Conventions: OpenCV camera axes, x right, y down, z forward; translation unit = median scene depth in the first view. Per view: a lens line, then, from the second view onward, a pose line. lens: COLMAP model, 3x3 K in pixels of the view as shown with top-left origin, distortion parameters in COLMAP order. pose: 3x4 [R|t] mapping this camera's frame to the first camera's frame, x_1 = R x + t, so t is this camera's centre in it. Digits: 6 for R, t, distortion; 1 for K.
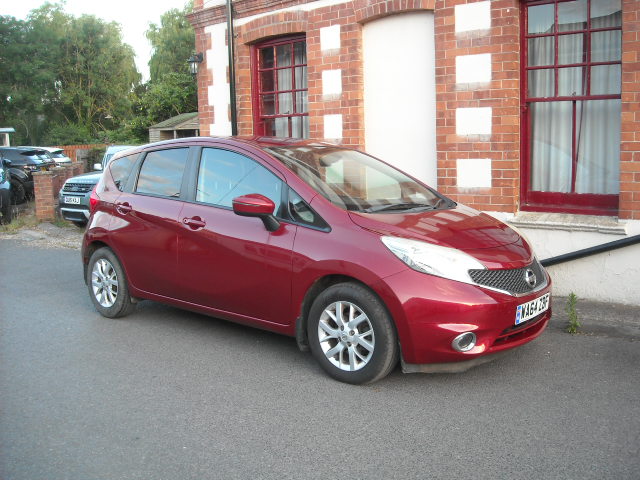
lens RADIAL K [[642.8, 0, 319.8], [0, 642.8, 228.3], [0, 0, 1]] dist [-0.089442, 0.004533]
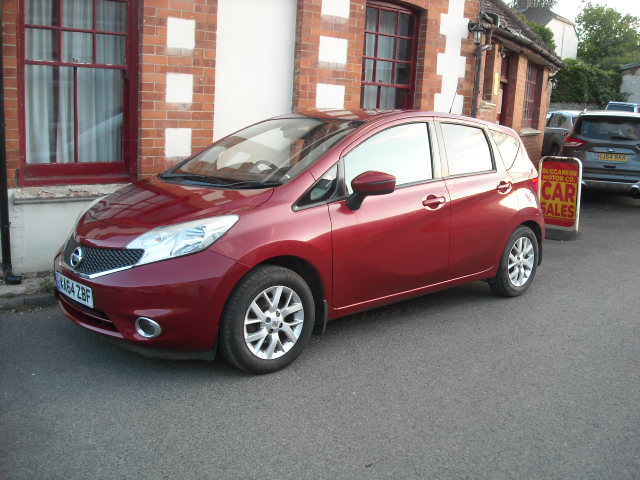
lens RADIAL K [[660.4, 0, 320.0], [0, 660.4, 240.0], [0, 0, 1]] dist [-0.181551, 0.130637]
pose [[0.220140, -0.152528, 0.963469, -0.870030], [0.082259, 0.987084, 0.137472, -0.076289], [-0.971994, 0.048991, 0.229844, 0.736110]]
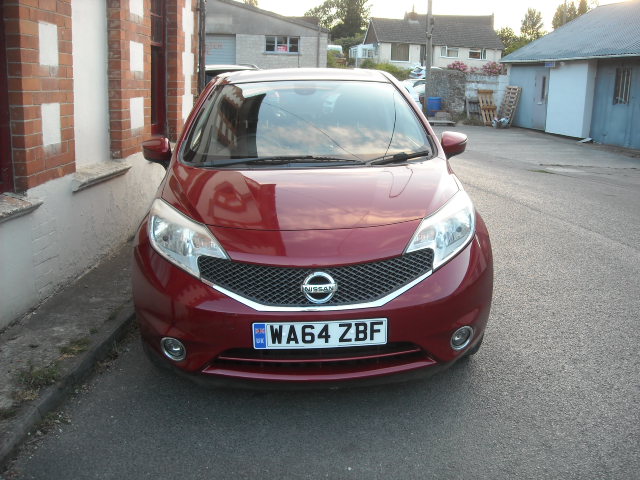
lens RADIAL K [[660.4, 0, 320.0], [0, 660.4, 240.0], [0, 0, 1]] dist [-0.181551, 0.130637]
pose [[-0.629079, -0.160858, 0.760516, -0.653528], [0.104179, 0.952082, 0.287551, -0.149463], [-0.770329, 0.260122, -0.582177, 1.352057]]
